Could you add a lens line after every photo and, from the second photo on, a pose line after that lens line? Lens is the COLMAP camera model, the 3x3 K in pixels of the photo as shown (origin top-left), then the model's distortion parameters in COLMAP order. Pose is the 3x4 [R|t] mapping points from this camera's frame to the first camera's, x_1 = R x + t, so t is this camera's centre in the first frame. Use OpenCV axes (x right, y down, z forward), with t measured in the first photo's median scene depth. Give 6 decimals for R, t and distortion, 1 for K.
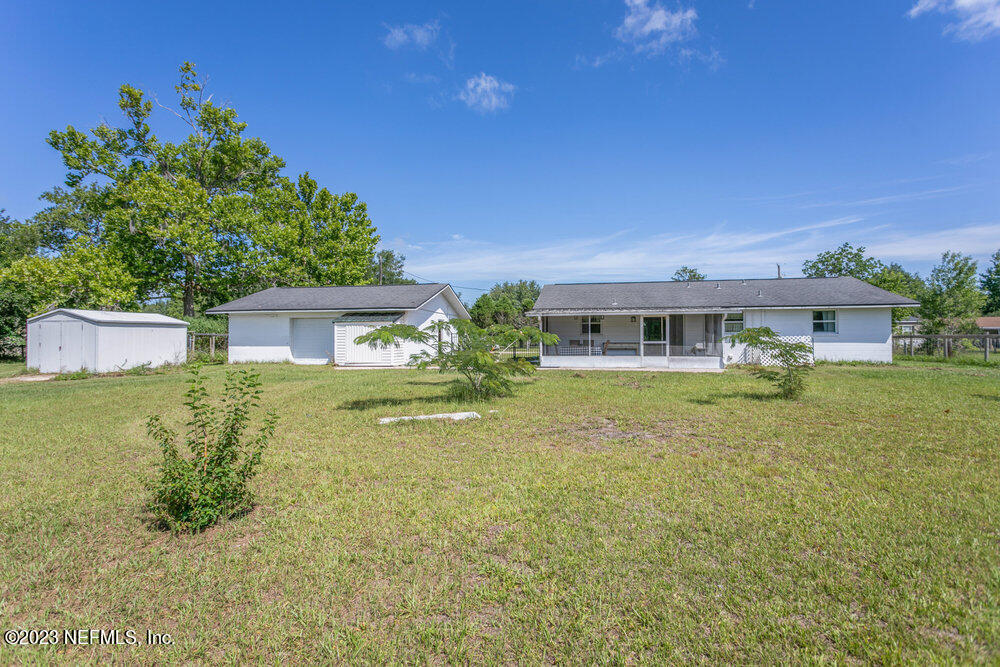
lens RADIAL K [[477.5, 0, 491.8], [0, 477.5, 332.6], [0, 0, 1]] dist [0.000135, 0.000139]
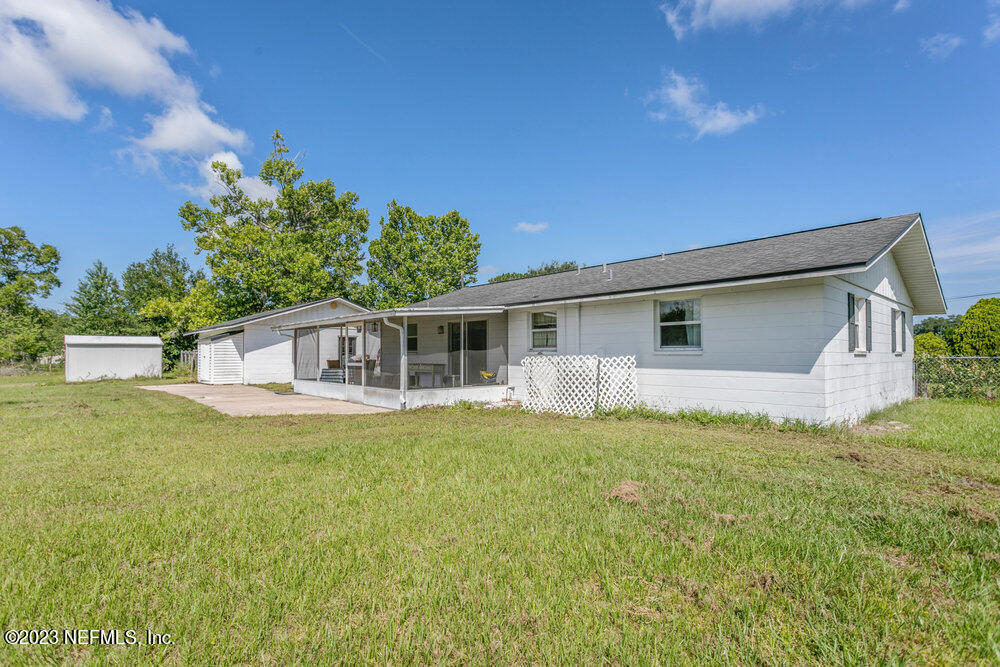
lens RADIAL K [[477.5, 0, 491.8], [0, 477.5, 332.6], [0, 0, 1]] dist [0.000135, 0.000139]
pose [[0.808311, -0.026158, -0.588174, 0.810912], [0.006009, 0.999327, -0.036185, 0.001622], [0.588725, 0.025715, 0.807924, 0.530120]]
